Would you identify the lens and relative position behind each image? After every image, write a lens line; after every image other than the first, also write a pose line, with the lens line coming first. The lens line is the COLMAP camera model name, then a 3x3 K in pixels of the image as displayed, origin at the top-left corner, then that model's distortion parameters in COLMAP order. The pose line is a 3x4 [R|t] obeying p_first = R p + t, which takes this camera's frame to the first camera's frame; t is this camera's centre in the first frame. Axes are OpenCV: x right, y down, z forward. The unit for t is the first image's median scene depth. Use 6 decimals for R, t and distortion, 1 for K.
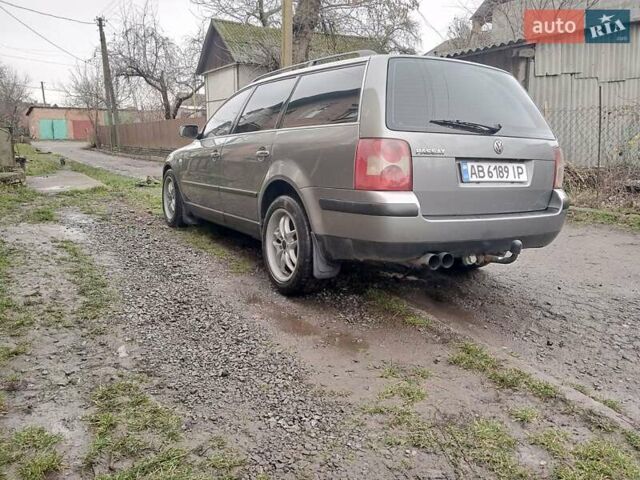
lens RADIAL K [[516.4, 0, 321.4], [0, 516.4, 244.1], [0, 0, 1]] dist [0.037069, -0.055012]
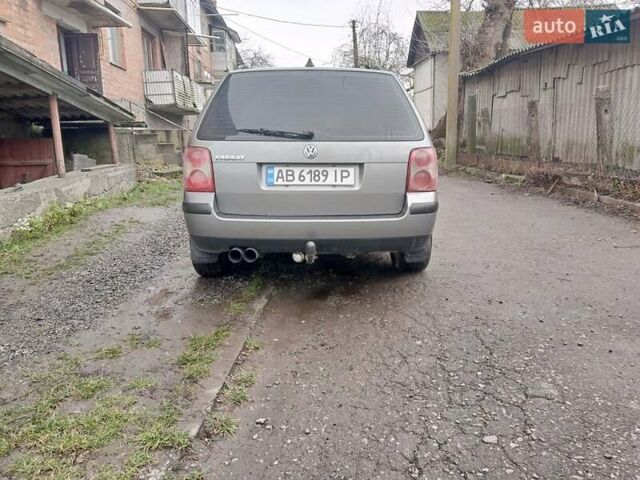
lens RADIAL K [[516.4, 0, 324.3], [0, 516.4, 240.1], [0, 0, 1]] dist [0.037069, -0.055012]
pose [[0.872810, 0.070004, -0.483014, 0.872031], [-0.061353, 0.997547, 0.033712, -0.046514], [0.484189, 0.000210, 0.874963, 0.102670]]
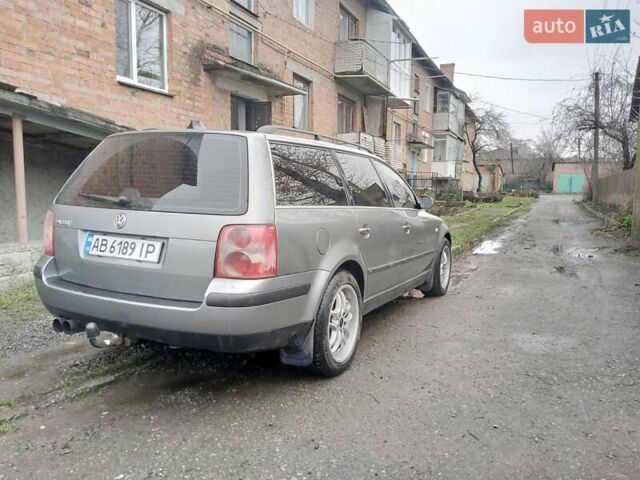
lens RADIAL K [[516.4, 0, 320.5], [0, 516.4, 236.2], [0, 0, 1]] dist [0.037069, -0.055012]
pose [[0.551806, 0.067627, -0.831226, 1.301044], [-0.161717, 0.986465, -0.027098, -0.191497], [0.818143, 0.149376, 0.555274, 0.774188]]
